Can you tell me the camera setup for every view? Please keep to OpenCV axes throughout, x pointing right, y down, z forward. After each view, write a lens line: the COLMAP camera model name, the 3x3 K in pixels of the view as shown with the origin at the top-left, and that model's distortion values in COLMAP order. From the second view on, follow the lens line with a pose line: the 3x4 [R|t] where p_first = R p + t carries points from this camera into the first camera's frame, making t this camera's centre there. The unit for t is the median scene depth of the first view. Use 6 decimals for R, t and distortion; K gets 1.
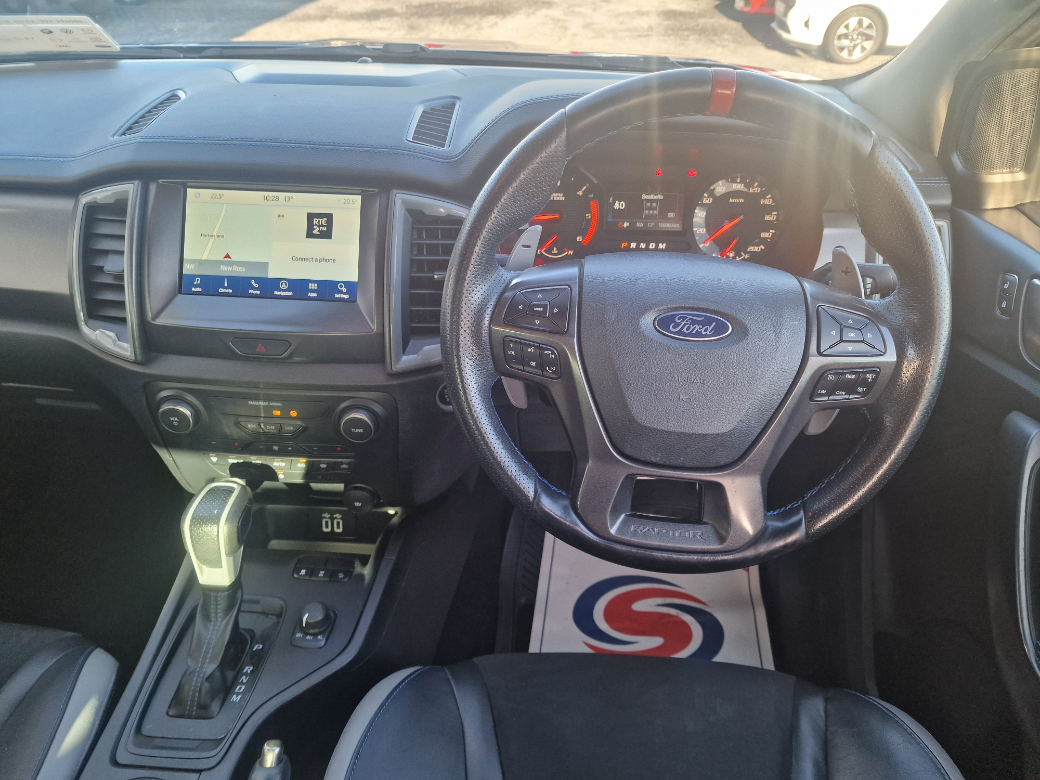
lens RADIAL K [[693.8, 0, 558.1], [0, 693.8, 397.3], [0, 0, 1]] dist [0.064203, -0.053416]
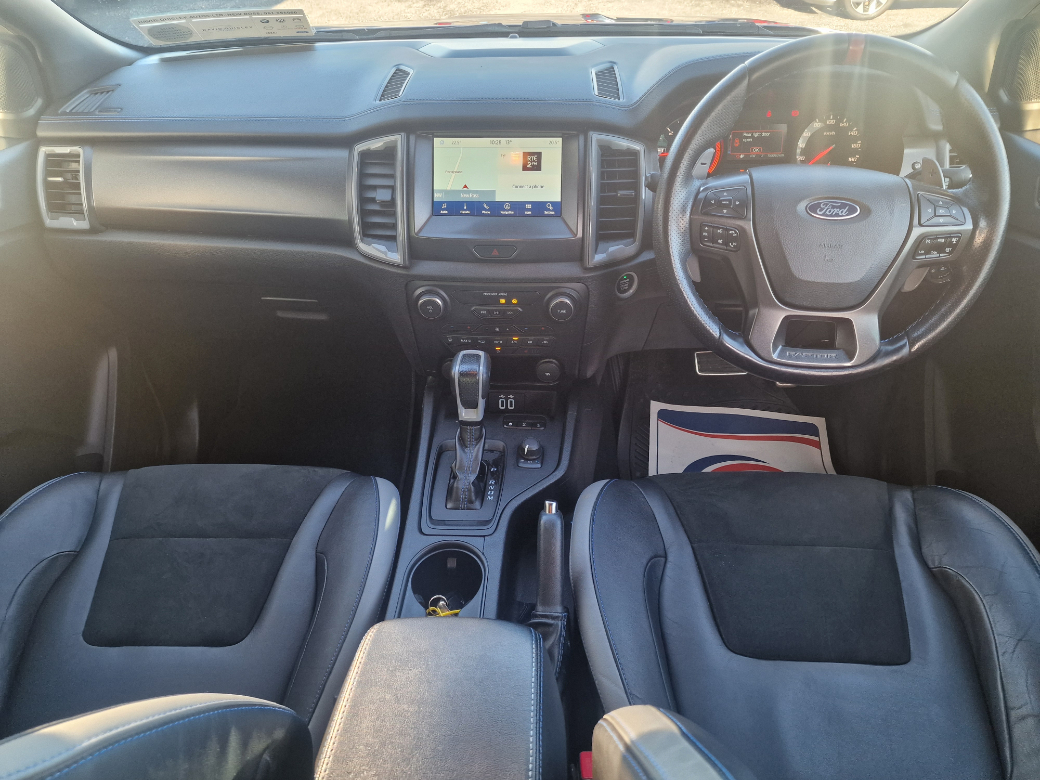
lens RADIAL K [[693.8, 0, 553.9], [0, 693.8, 391.0], [0, 0, 1]] dist [0.064203, -0.053416]
pose [[0.999432, -0.028586, -0.017854, -0.287191], [0.029137, 0.999084, 0.031354, 0.163778], [0.016942, -0.031856, 0.999349, -0.382431]]
